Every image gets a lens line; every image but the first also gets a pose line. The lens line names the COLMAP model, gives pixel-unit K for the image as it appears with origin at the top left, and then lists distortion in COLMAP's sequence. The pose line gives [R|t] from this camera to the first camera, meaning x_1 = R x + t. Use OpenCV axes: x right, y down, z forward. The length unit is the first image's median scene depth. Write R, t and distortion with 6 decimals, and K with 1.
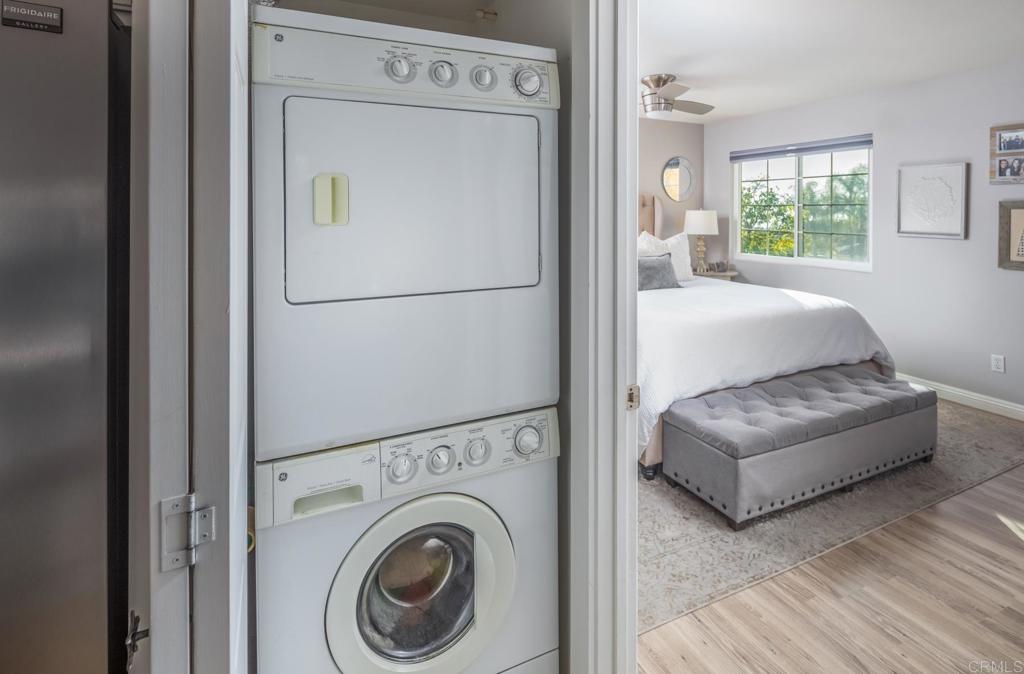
lens RADIAL K [[503.8, 0, 509.3], [0, 503.8, 212.1], [0, 0, 1]] dist [-0.000939, -0.000802]
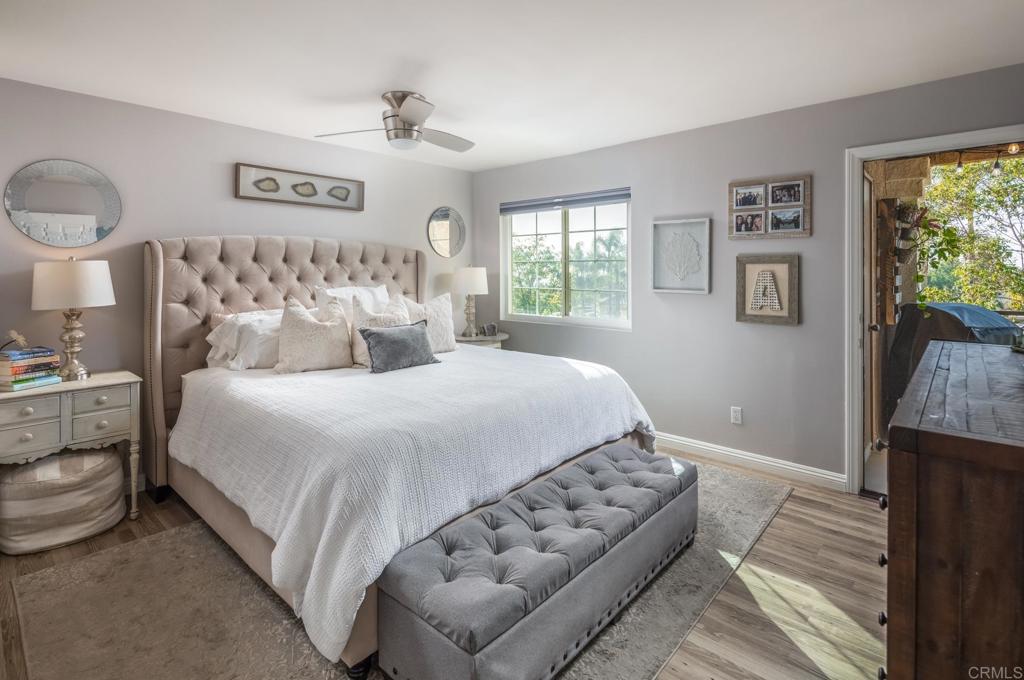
lens RADIAL K [[504.0, 0, 513.2], [0, 504.0, 266.0], [0, 0, 1]] dist [0.000564, -0.000342]
pose [[0.917961, -0.004901, 0.396641, 0.135687], [0.008292, 0.999942, -0.006836, 0.001022], [-0.396585, 0.009564, 0.917948, 0.211462]]
